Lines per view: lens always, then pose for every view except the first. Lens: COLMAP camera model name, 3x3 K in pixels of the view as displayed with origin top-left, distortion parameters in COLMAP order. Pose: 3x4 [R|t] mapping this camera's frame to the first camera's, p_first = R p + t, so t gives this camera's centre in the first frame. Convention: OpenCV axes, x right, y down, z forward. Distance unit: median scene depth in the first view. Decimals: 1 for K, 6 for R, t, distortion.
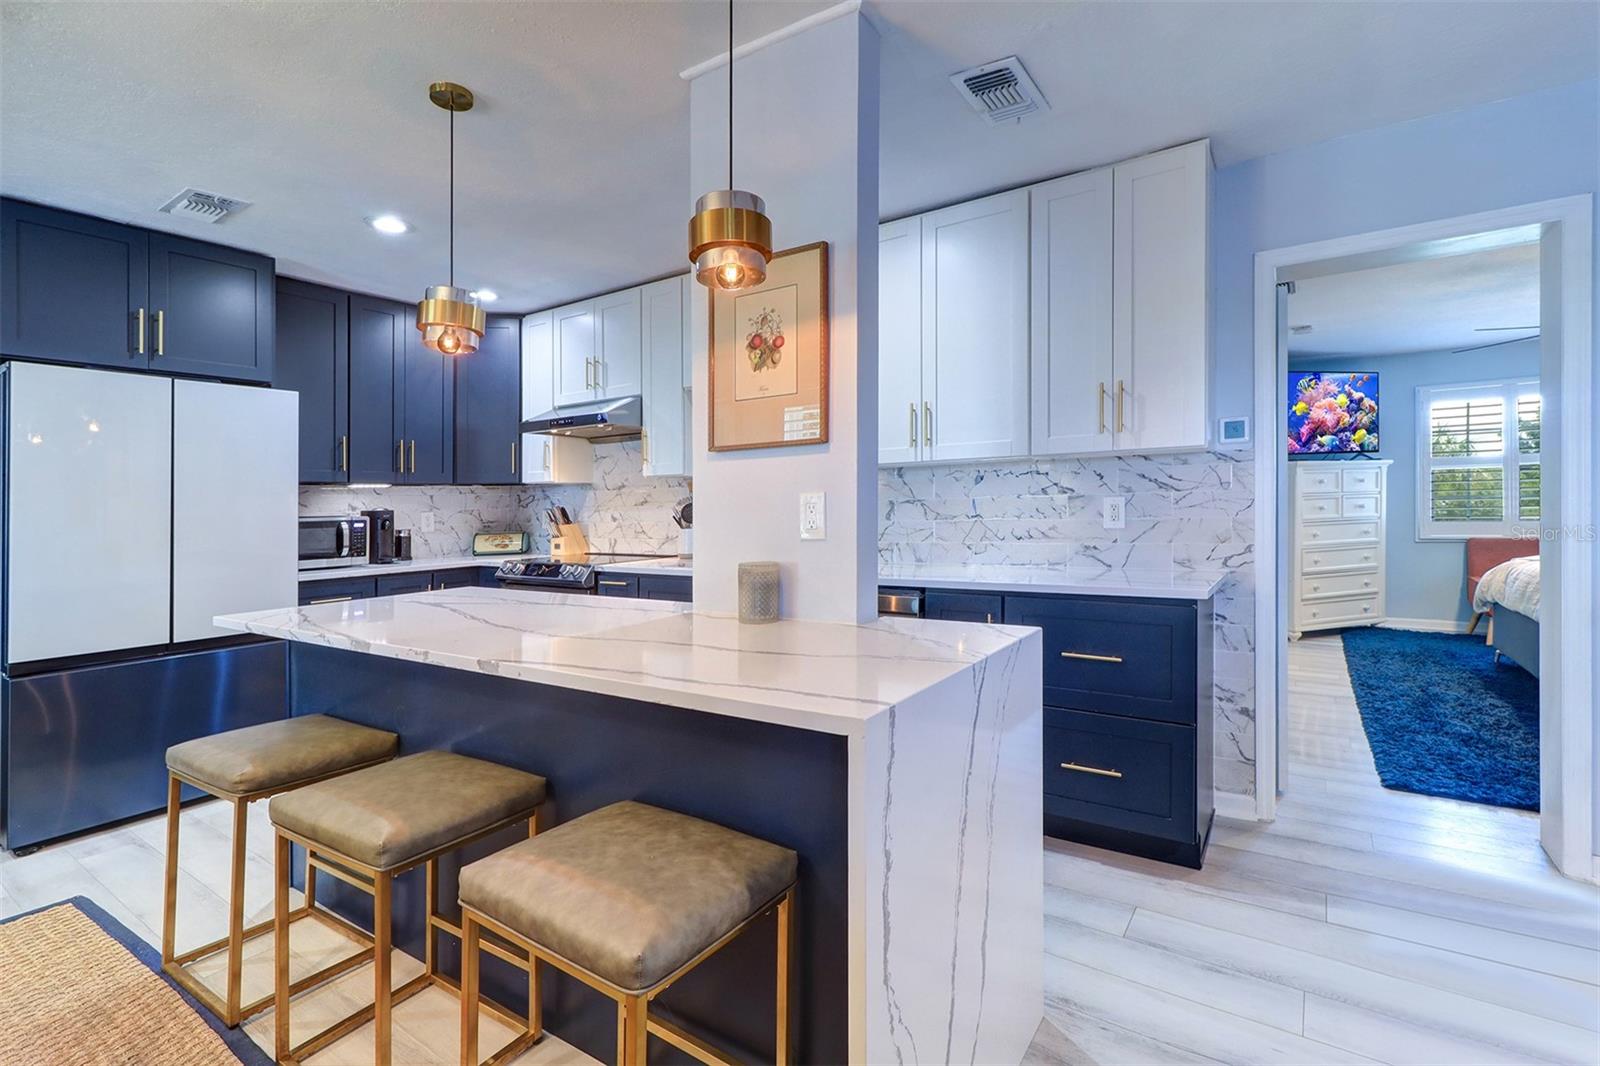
lens RADIAL K [[741.3, 0, 788.4], [0, 741.3, 519.1], [0, 0, 1]] dist [-0.004671, 0.000760]
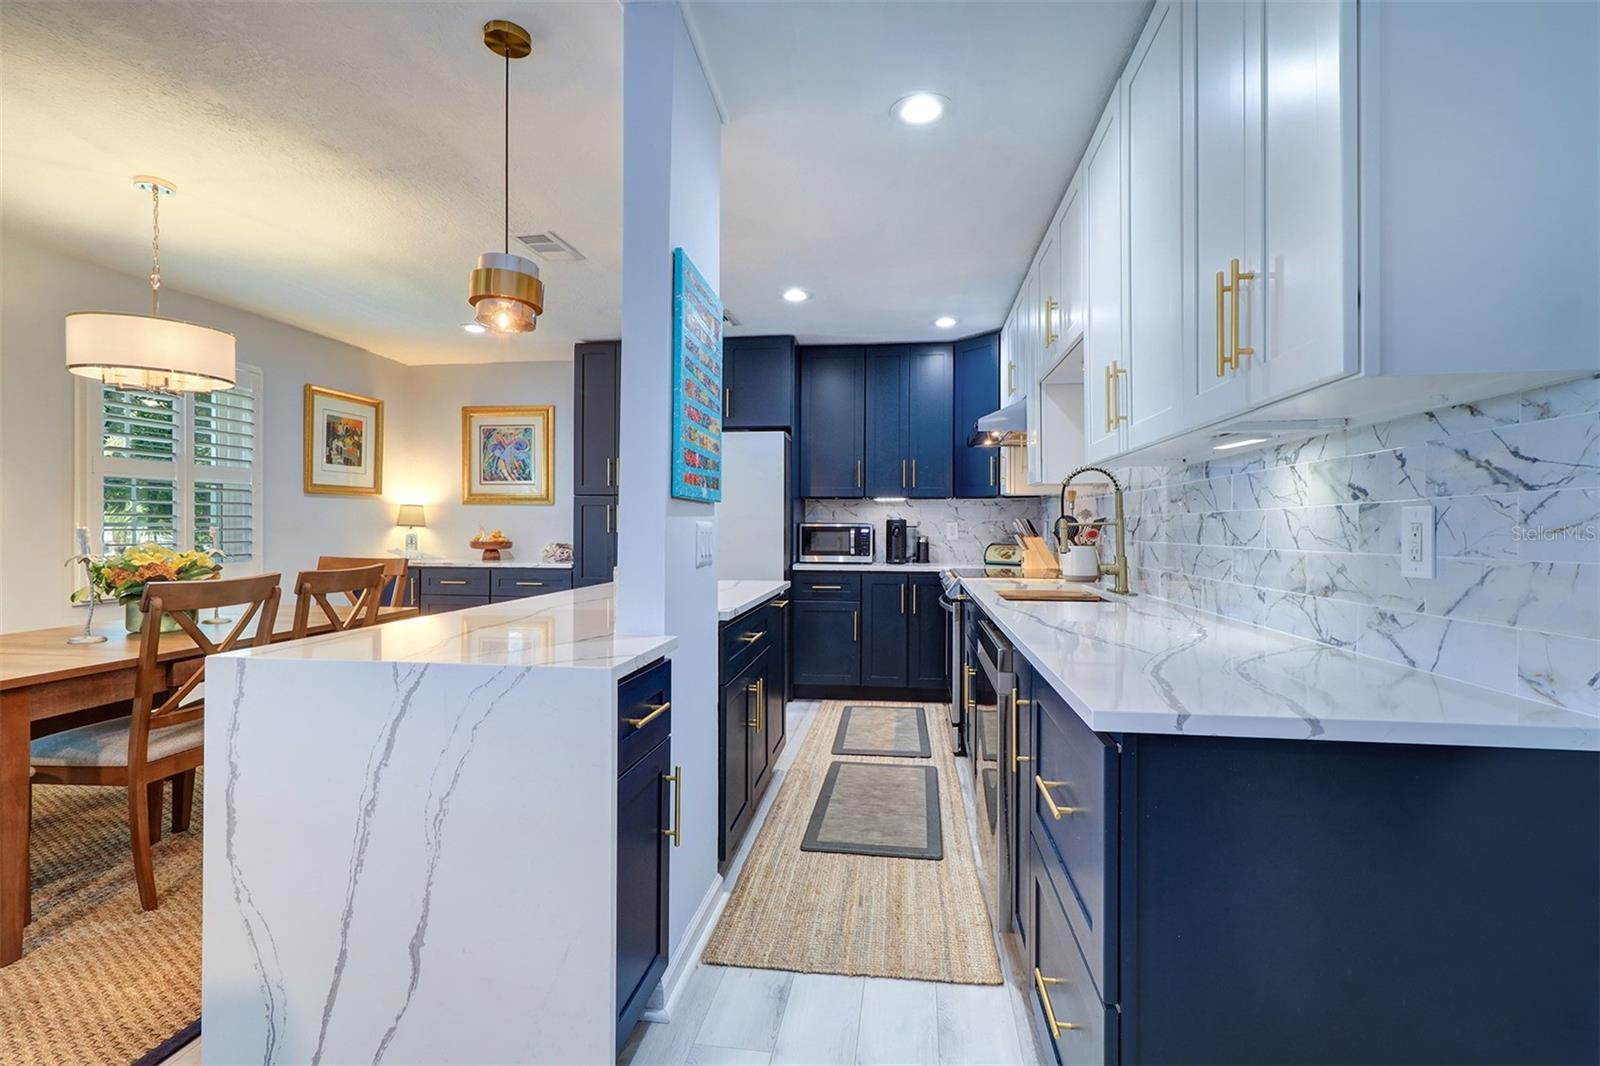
lens RADIAL K [[741.3, 0, 814.3], [0, 741.3, 523.2], [0, 0, 1]] dist [-0.004671, 0.000760]
pose [[0.455992, 0.017840, -0.889805, 0.637746], [-0.029404, 0.999555, 0.004972, -0.010968], [0.889498, 0.023896, 0.456314, 0.461548]]
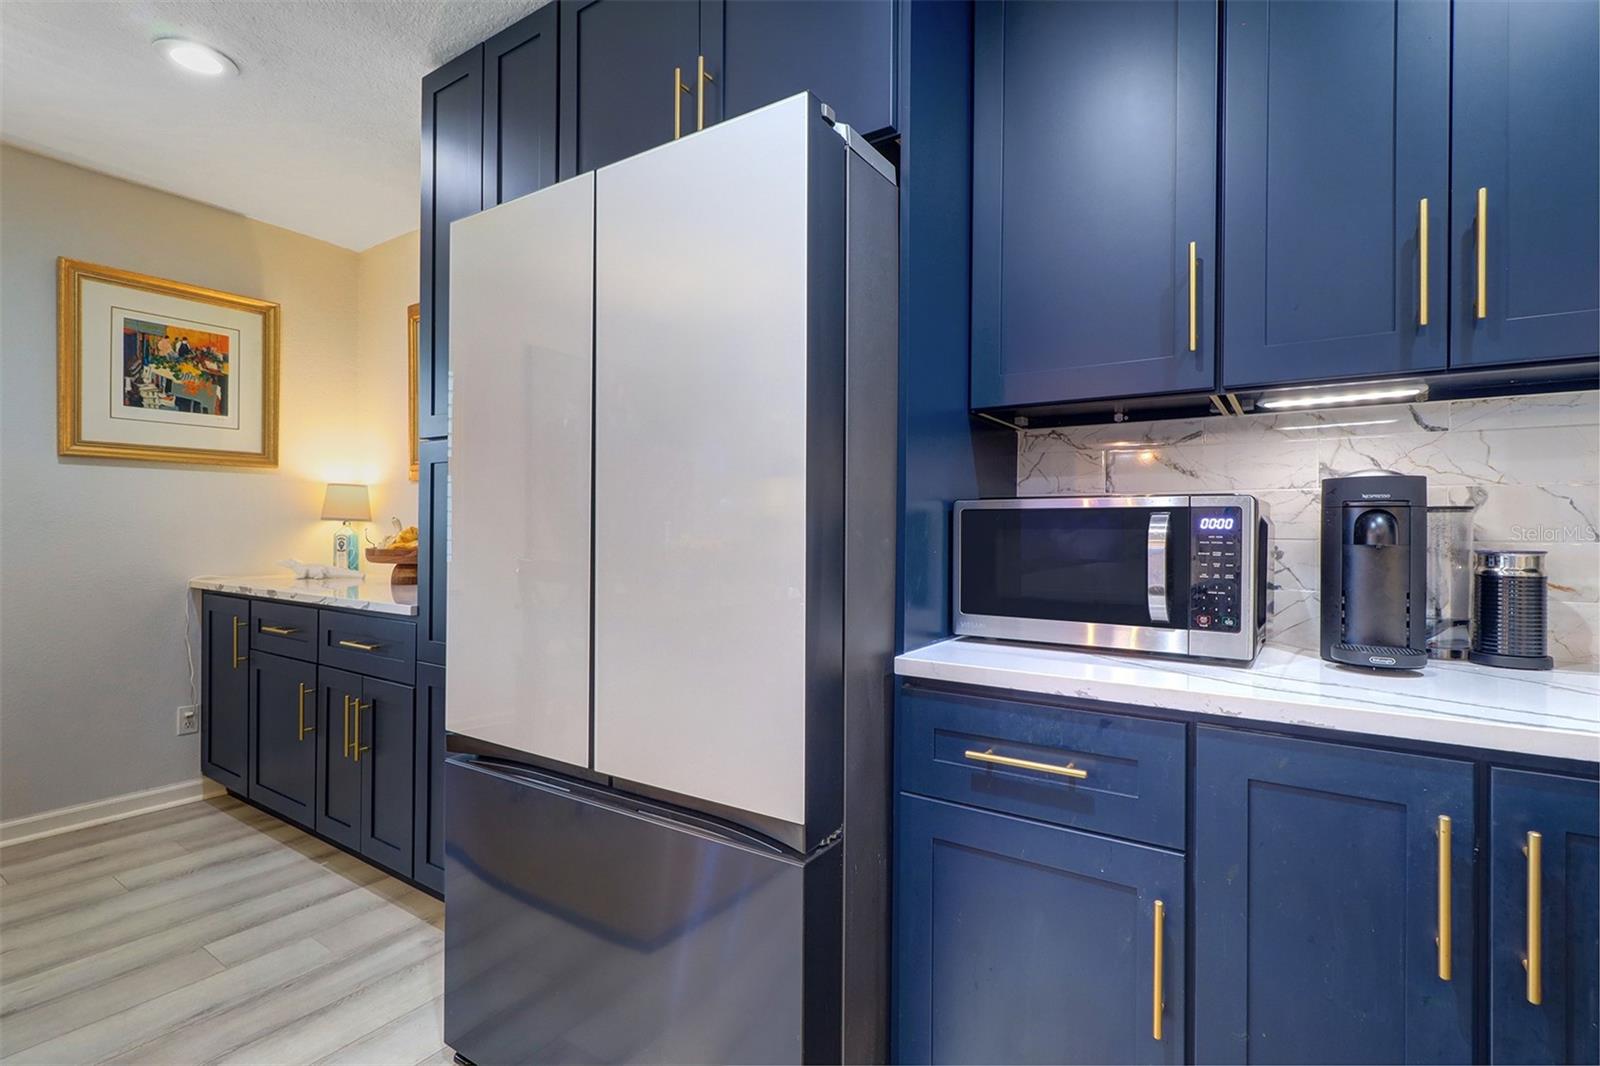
lens RADIAL K [[741.3, 0, 823.1], [0, 741.3, 546.6], [0, 0, 1]] dist [-0.004671, 0.000760]
pose [[0.018440, 0.045711, -0.998784, -0.376284], [-0.022434, 0.998722, 0.045294, 0.009253], [0.999578, 0.021571, 0.019442, 1.090024]]
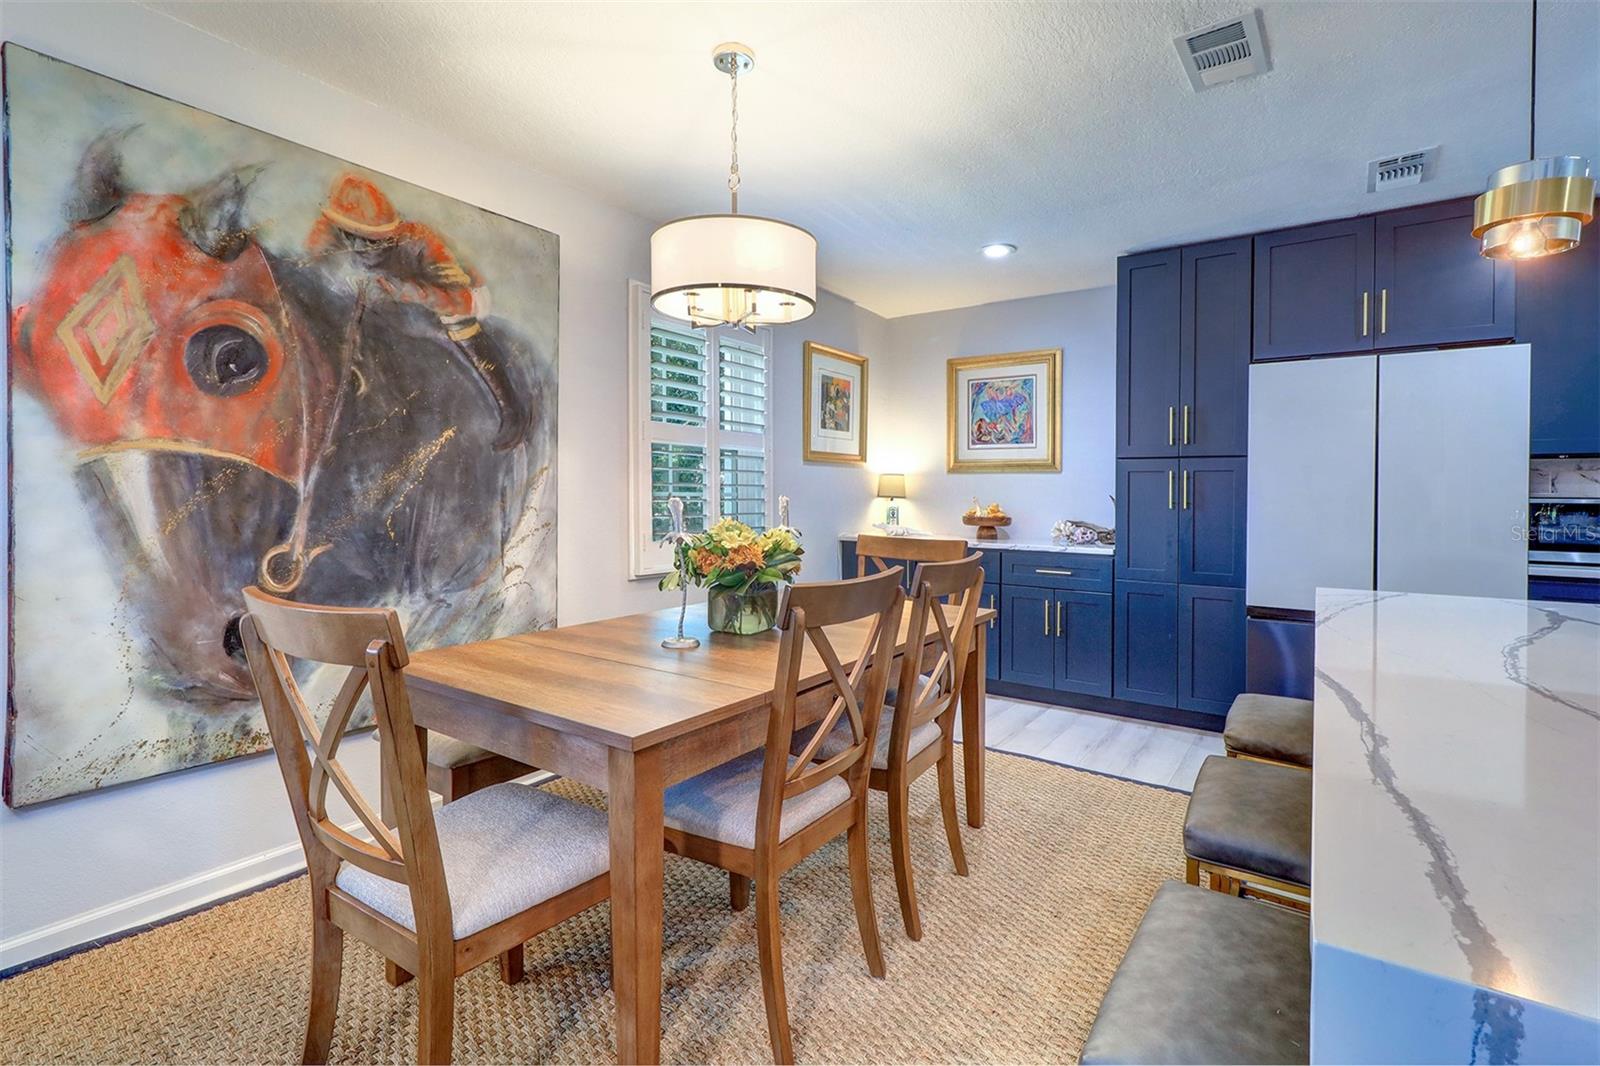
lens RADIAL K [[741.3, 0, 816.4], [0, 741.3, 515.2], [0, 0, 1]] dist [-0.004671, 0.000760]
pose [[0.002482, 0.045162, -0.998977, 0.181941], [-0.029242, 0.998556, 0.045070, 0.004217], [0.999569, 0.029101, 0.003799, 0.235585]]
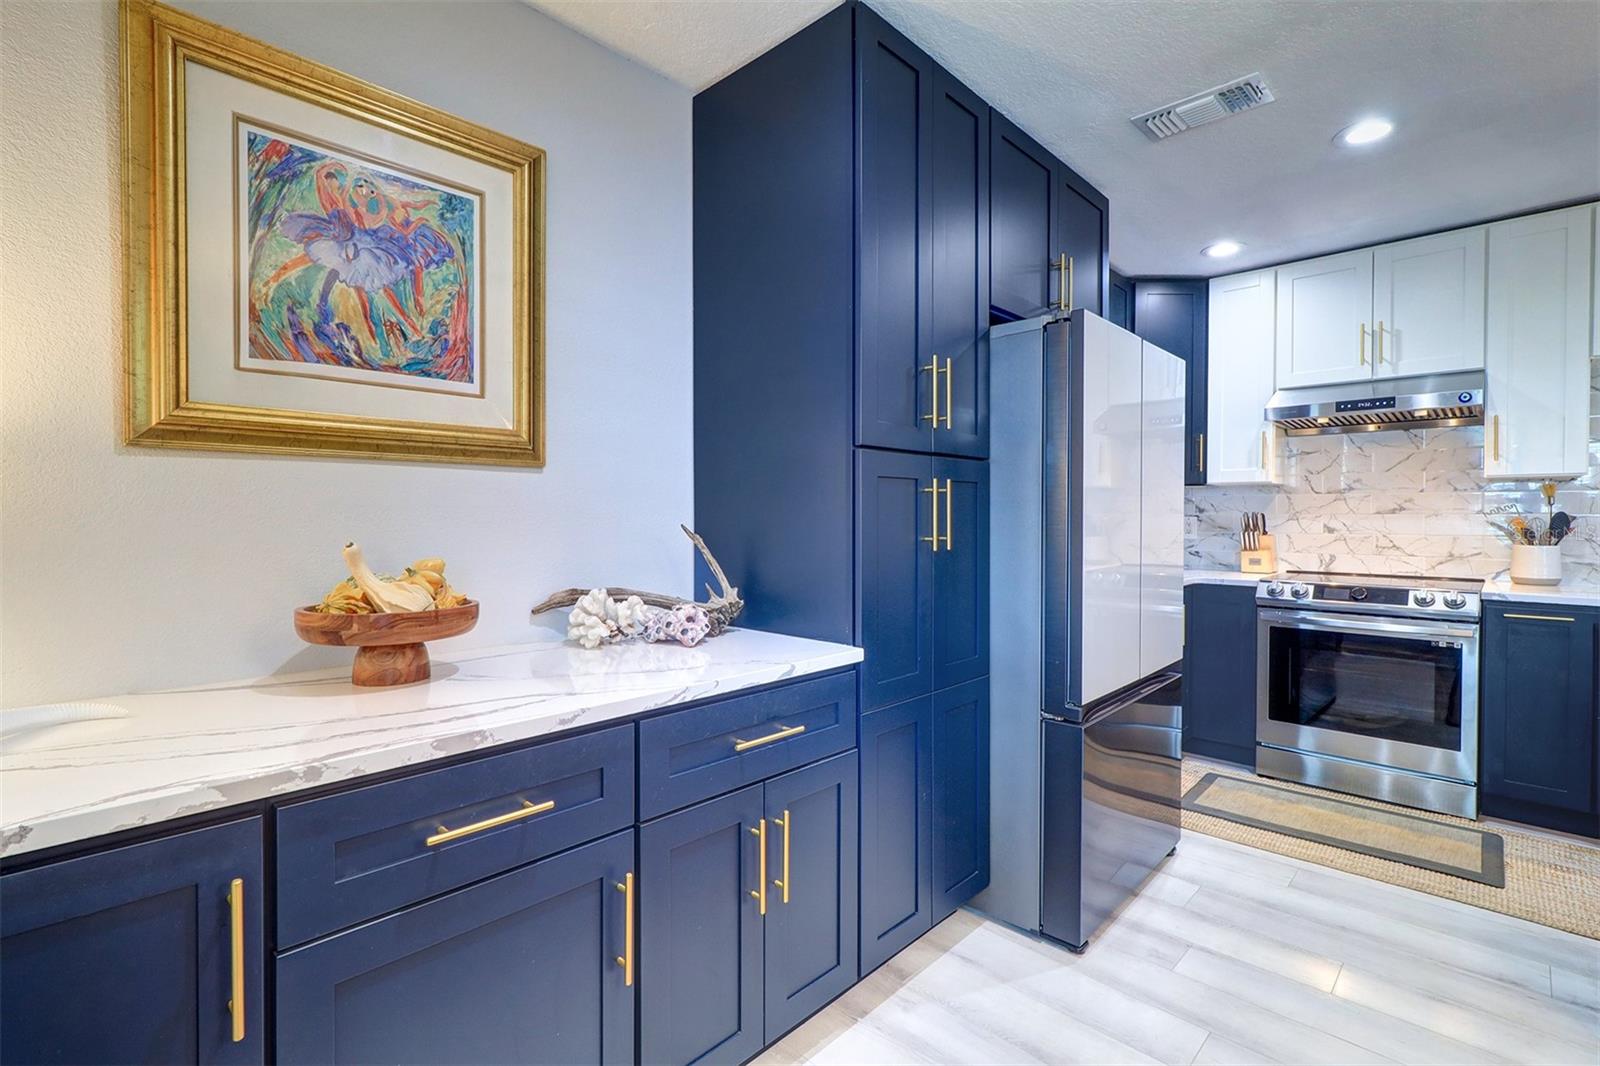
lens RADIAL K [[741.3, 0, 809.8], [0, 741.3, 517.7], [0, 0, 1]] dist [-0.004671, 0.000760]
pose [[0.988104, 0.019351, -0.152567, -1.001209], [-0.021215, 0.999719, -0.010600, 0.011220], [0.152319, 0.013711, 0.988236, 0.184103]]
